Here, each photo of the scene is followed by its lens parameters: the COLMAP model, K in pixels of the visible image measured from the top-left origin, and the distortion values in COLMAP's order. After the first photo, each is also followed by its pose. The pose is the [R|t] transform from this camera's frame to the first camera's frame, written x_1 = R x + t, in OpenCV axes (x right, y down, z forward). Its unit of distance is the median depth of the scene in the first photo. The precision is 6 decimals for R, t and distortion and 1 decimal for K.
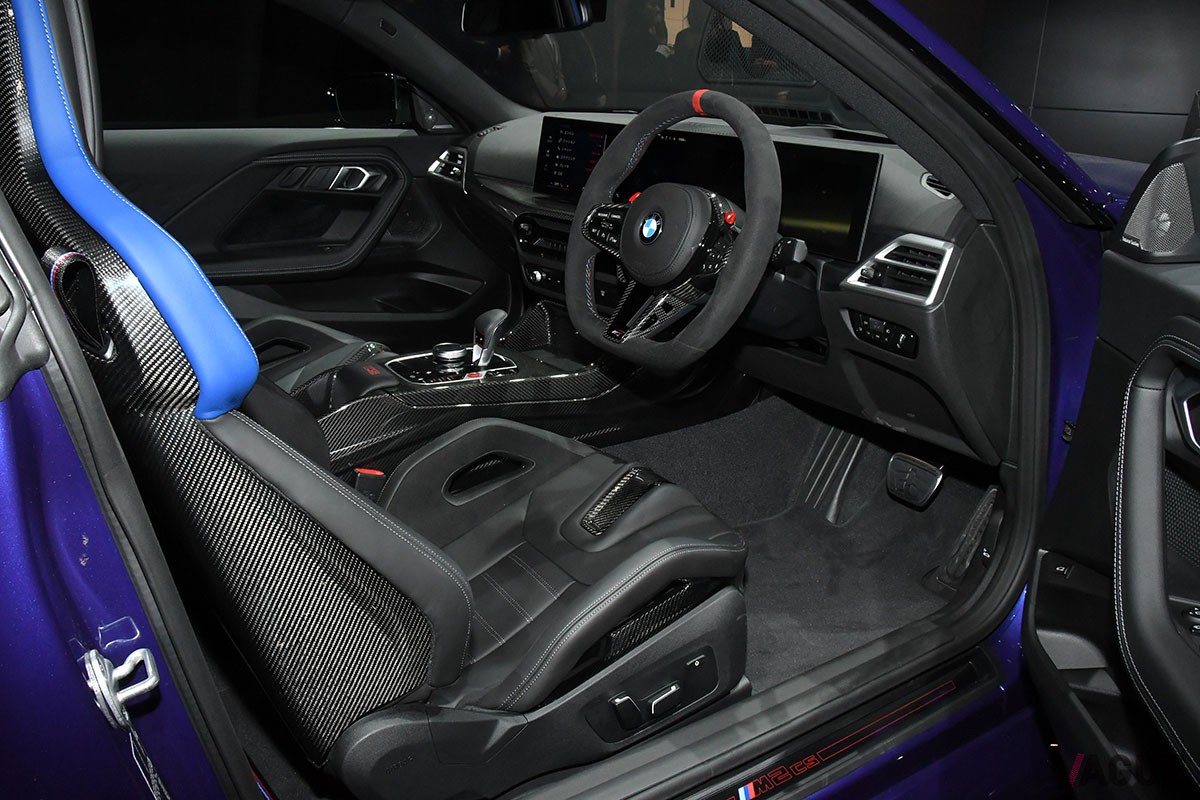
lens RADIAL K [[929.2, 0, 584.3], [0, 929.2, 416.7], [0, 0, 1]] dist [-0.142020, 0.065087]
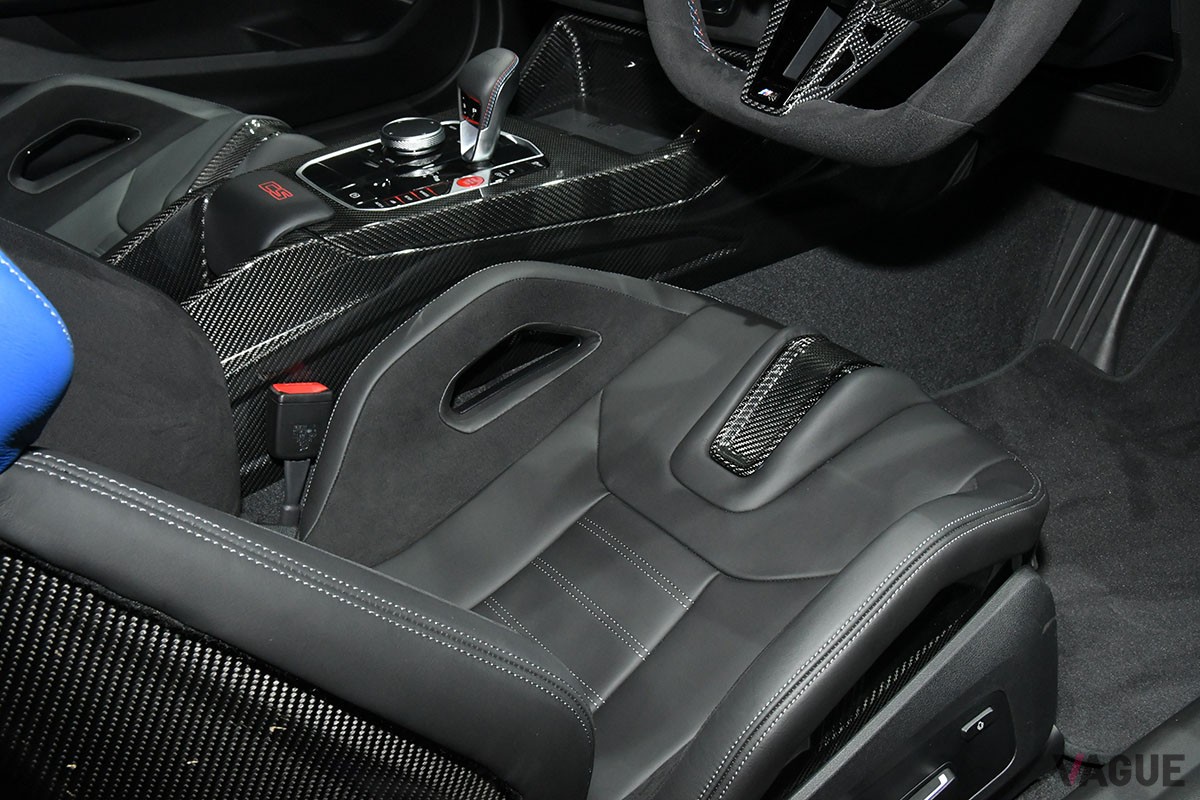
lens RADIAL K [[1359.9, 0, 576.3], [0, 1359.9, 404.8], [0, 0, 1]] dist [0.025479, 0.000000]
pose [[0.995965, -0.089532, 0.006159, -0.079903], [0.086805, 0.978500, 0.187091, -0.064972], [-0.022777, -0.185801, 0.982323, 0.220945]]
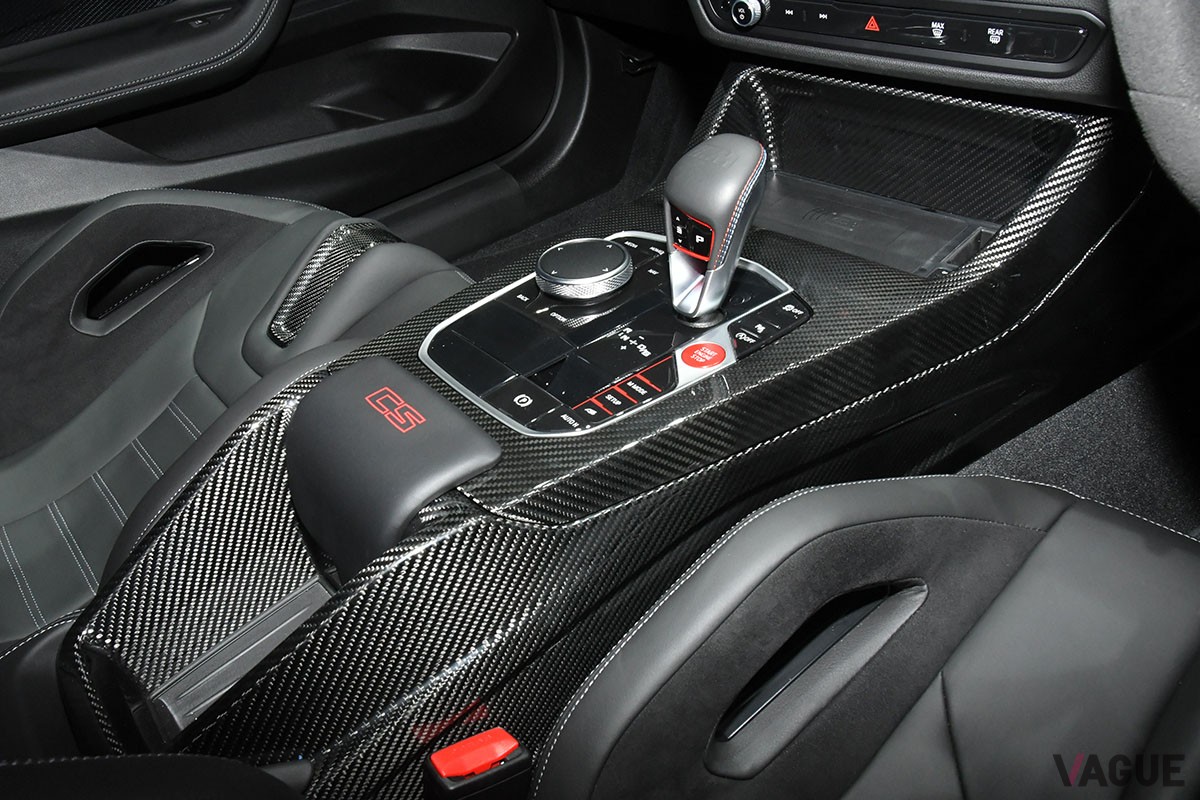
lens RADIAL K [[929.2, 0, 578.0], [0, 929.2, 410.7], [0, 0, 1]] dist [-0.142020, 0.065087]
pose [[0.985138, -0.171727, -0.003516, -0.177858], [0.165706, 0.944814, 0.282608, -0.136831], [-0.045209, -0.278991, 0.959229, 0.734658]]
